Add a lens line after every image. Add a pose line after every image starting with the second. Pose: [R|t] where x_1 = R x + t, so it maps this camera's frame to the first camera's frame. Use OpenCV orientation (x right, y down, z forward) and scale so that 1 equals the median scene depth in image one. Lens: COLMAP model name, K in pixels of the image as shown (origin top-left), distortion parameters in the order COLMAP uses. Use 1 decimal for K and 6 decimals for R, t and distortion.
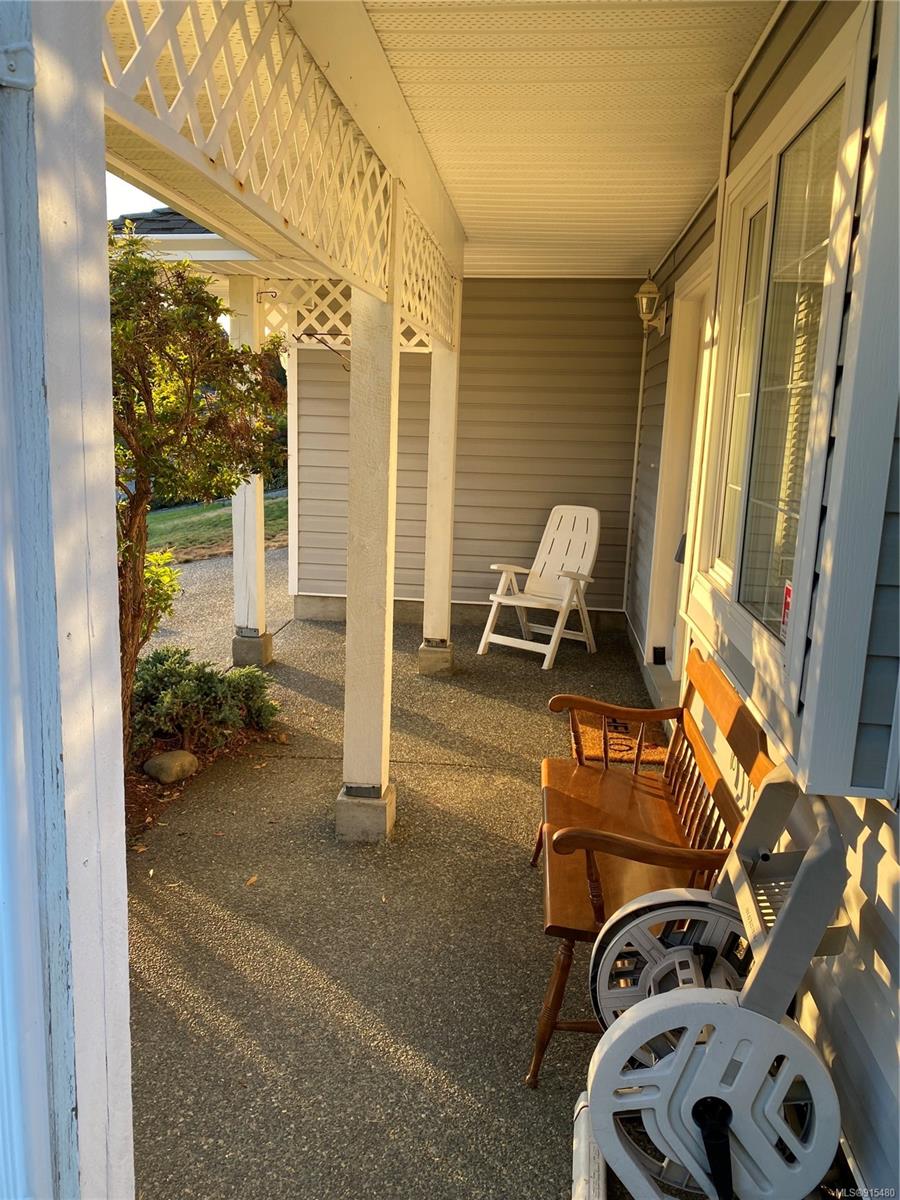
lens RADIAL K [[911.8, 0, 448.5], [0, 911.8, 597.7], [0, 0, 1]] dist [-0.000300, -0.000288]
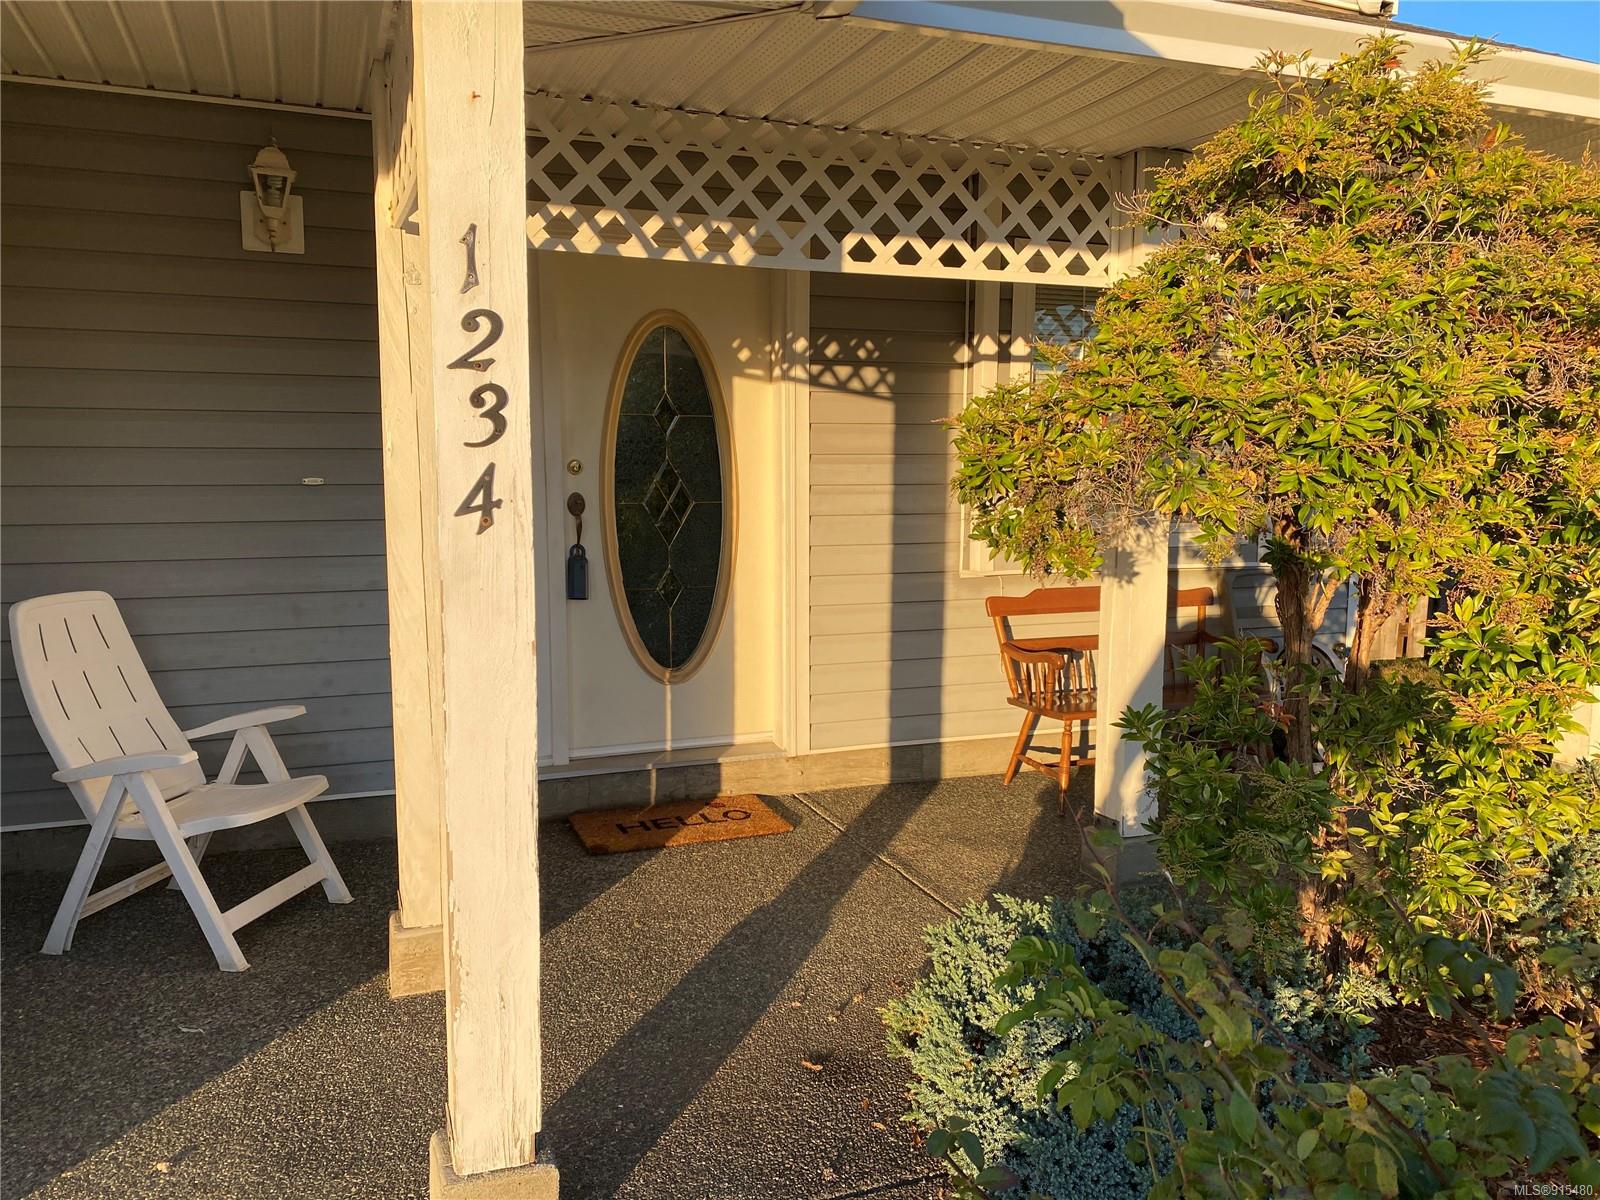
lens RADIAL K [[1215.7, 0, 799.3], [0, 1215.7, 599.5], [0, 0, 1]] dist [-0.000300, -0.000288]
pose [[-0.471215, -0.131299, 0.872191, -0.622819], [0.154225, 0.961359, 0.228045, -0.211695], [-0.868430, 0.241972, -0.432757, 1.140665]]
